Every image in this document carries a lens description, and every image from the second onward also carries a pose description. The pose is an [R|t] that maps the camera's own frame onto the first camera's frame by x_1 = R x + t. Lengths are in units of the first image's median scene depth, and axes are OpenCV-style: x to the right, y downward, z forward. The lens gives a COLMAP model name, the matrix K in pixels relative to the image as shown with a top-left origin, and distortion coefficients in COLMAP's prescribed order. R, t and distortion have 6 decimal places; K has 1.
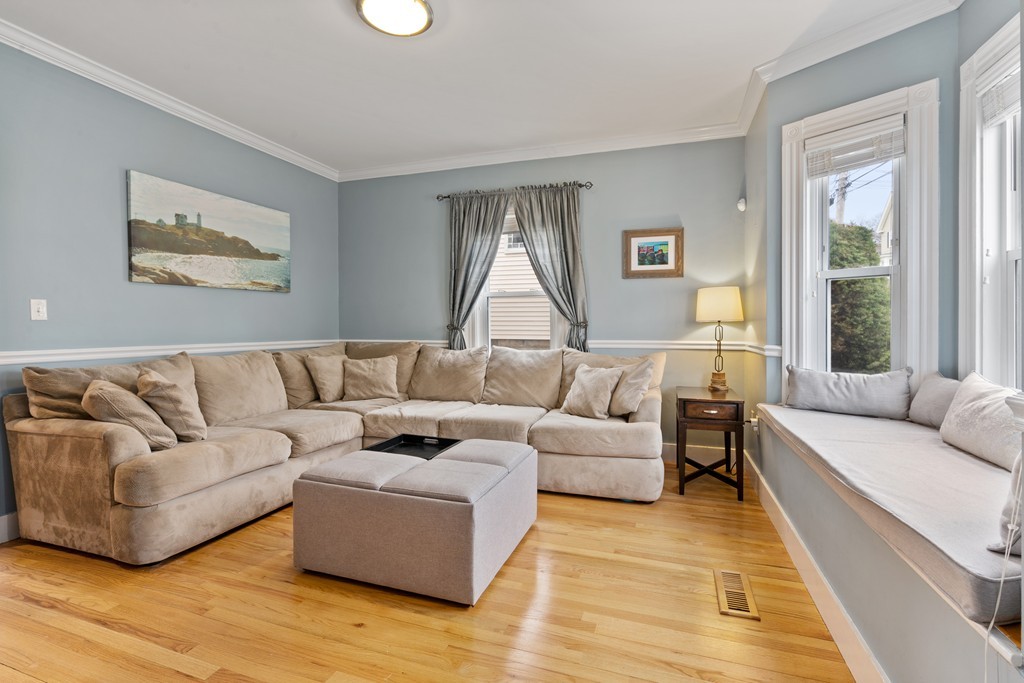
lens RADIAL K [[474.1, 0, 513.3], [0, 474.1, 327.2], [0, 0, 1]] dist [-0.004007, -0.000130]
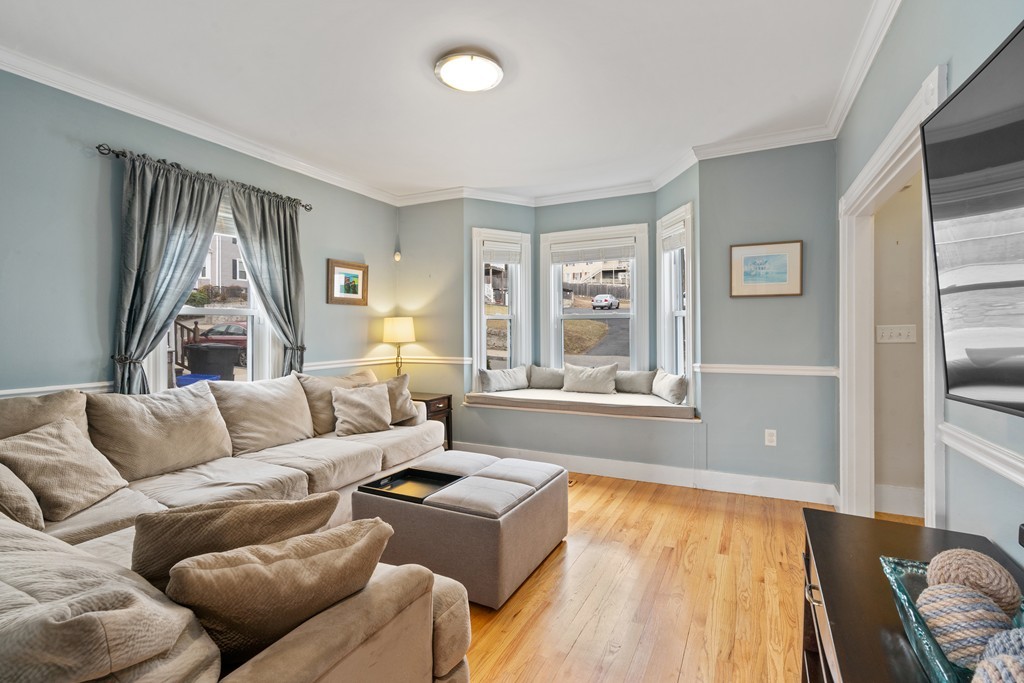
lens RADIAL K [[474.1, 0, 513.3], [0, 474.1, 327.2], [0, 0, 1]] dist [-0.004007, -0.000130]
pose [[0.136803, 0.001947, 0.990596, -0.801487], [0.002828, 0.999993, -0.002357, -0.047234], [-0.990594, 0.003124, 0.136797, 0.460328]]
